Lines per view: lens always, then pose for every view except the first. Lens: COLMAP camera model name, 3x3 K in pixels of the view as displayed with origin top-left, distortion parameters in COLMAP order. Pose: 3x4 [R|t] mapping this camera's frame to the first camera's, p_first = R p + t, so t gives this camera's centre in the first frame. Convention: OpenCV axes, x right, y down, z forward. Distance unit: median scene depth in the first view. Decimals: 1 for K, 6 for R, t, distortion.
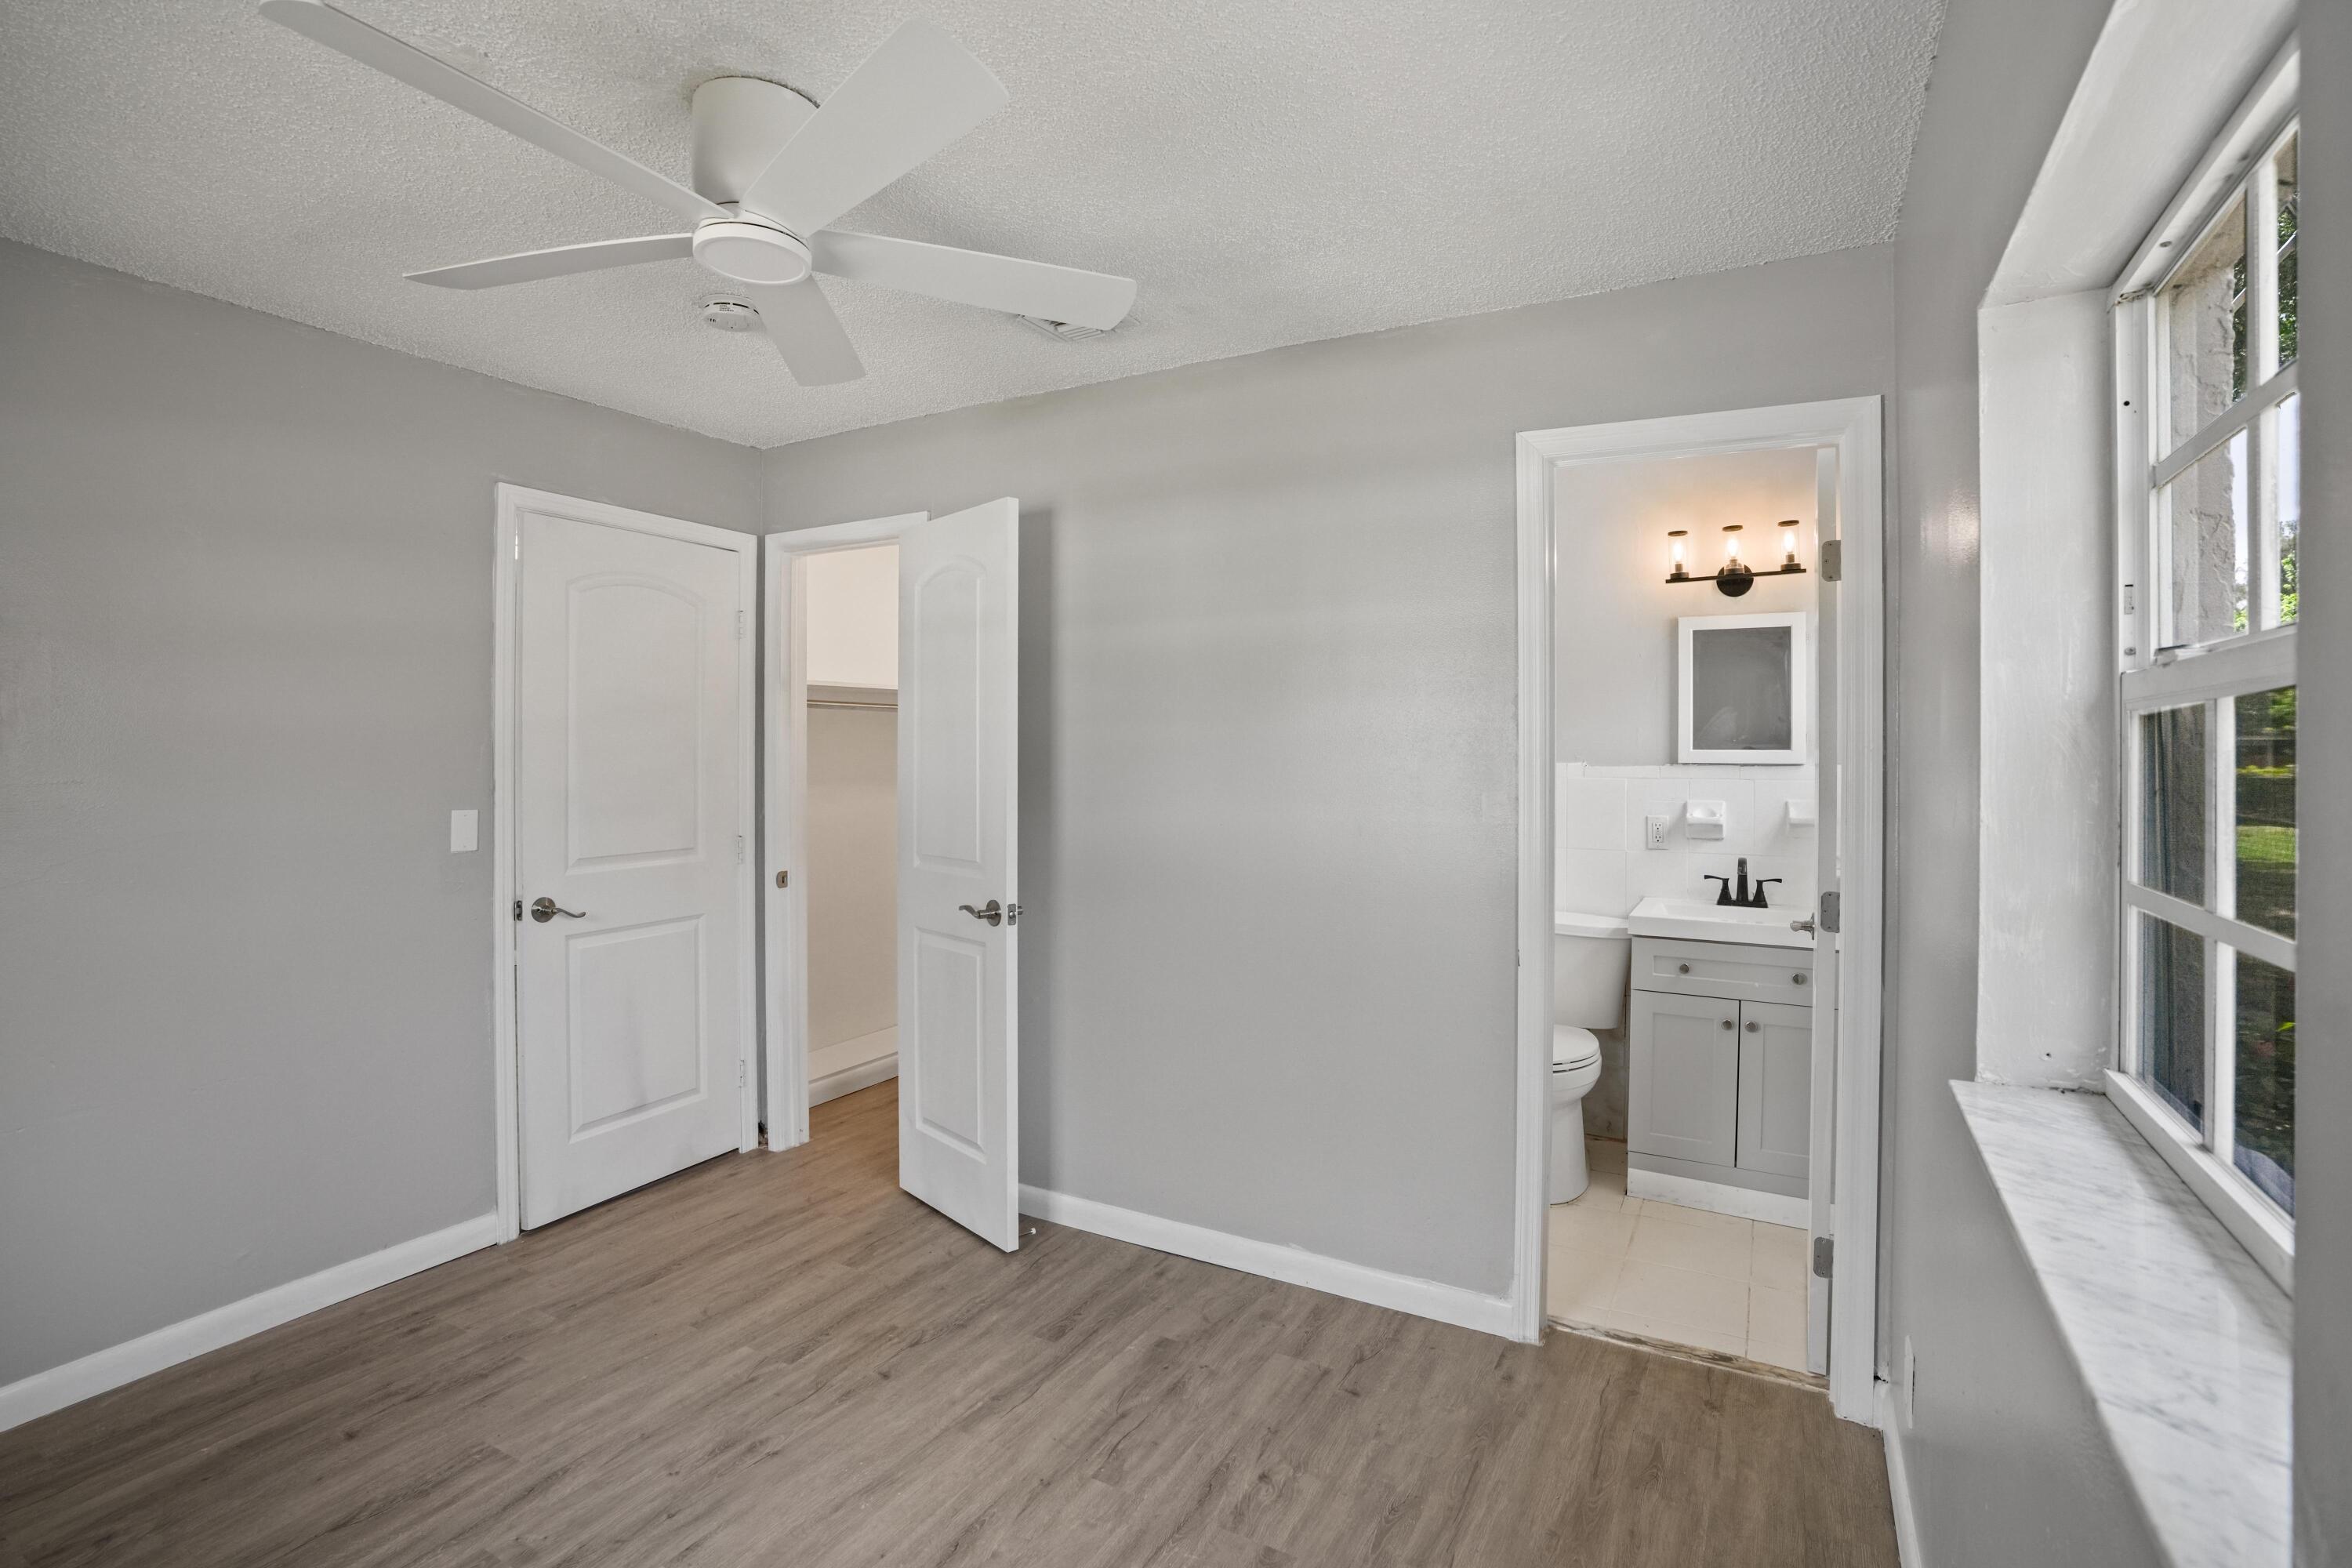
lens RADIAL K [[1095.9, 0, 1189.9], [0, 1095.9, 763.0], [0, 0, 1]] dist [-0.070999, 0.028337]
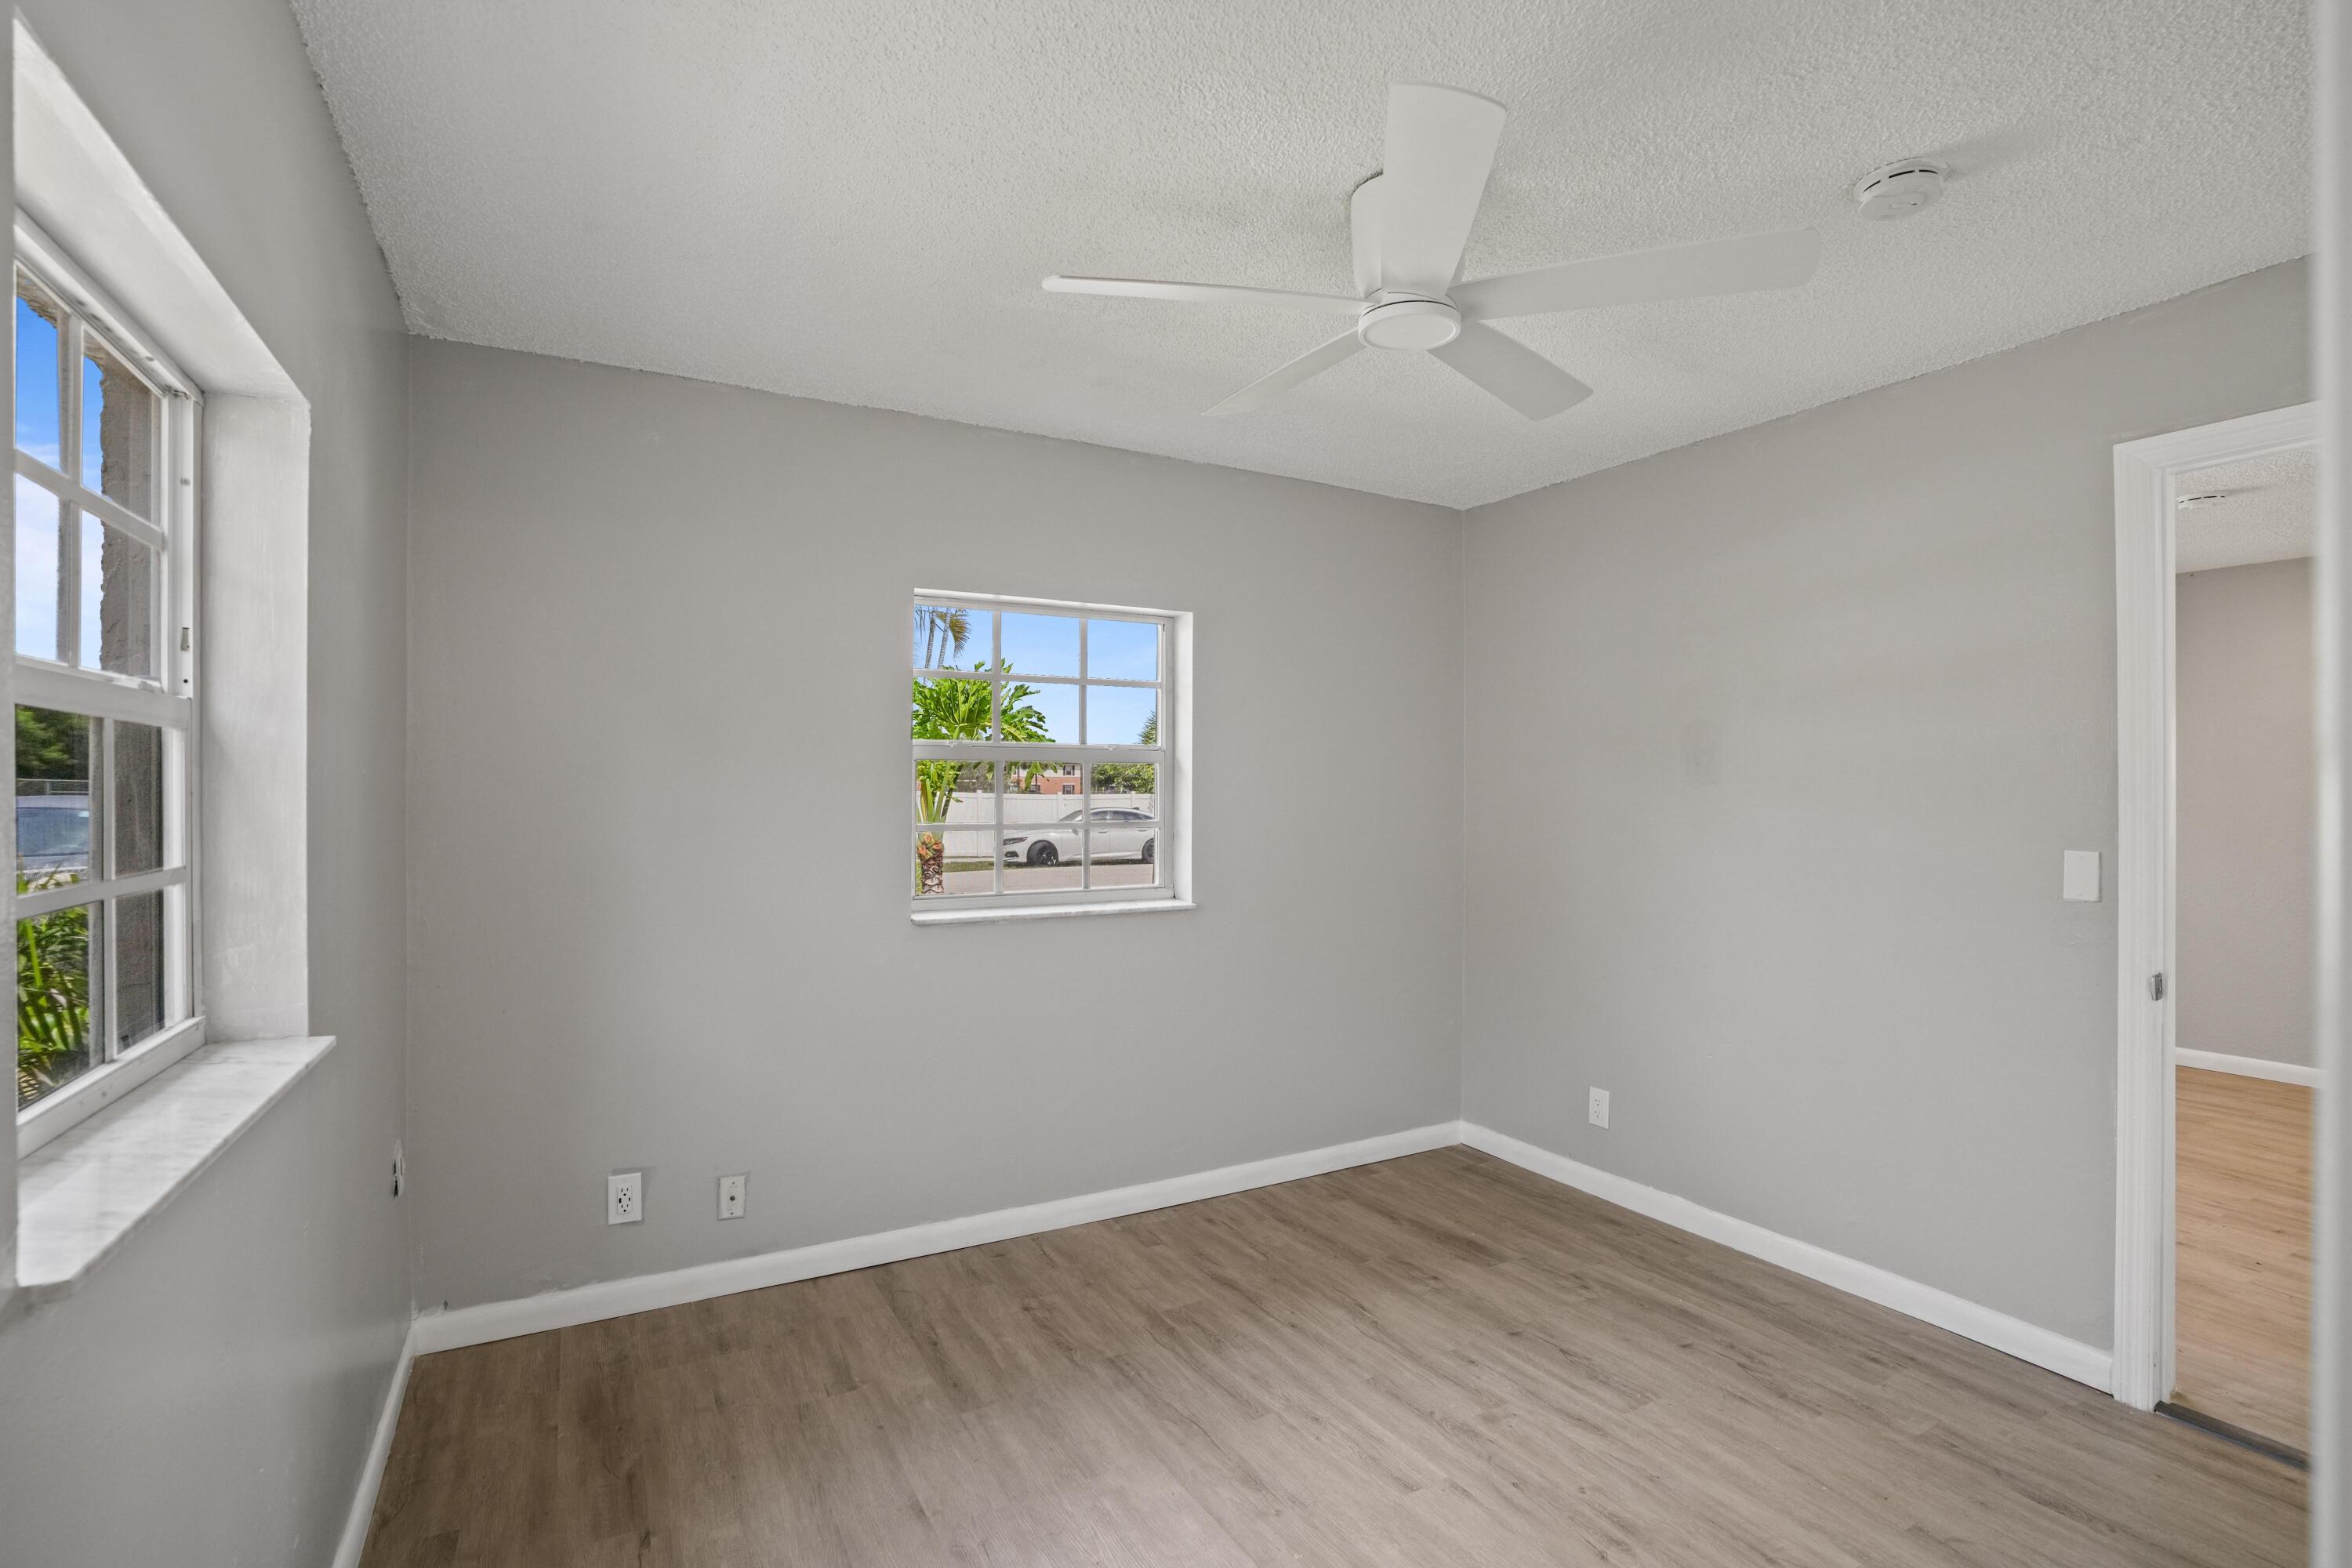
lens RADIAL K [[1088.7, 0, 1188.4], [0, 1088.7, 781.3], [0, 0, 1]] dist [-0.070918, 0.027642]
pose [[-0.525465, -0.013097, -0.850715, 0.539117], [-0.014810, 0.999871, -0.006245, 0.005501], [0.850686, 0.009317, -0.525591, 1.126505]]
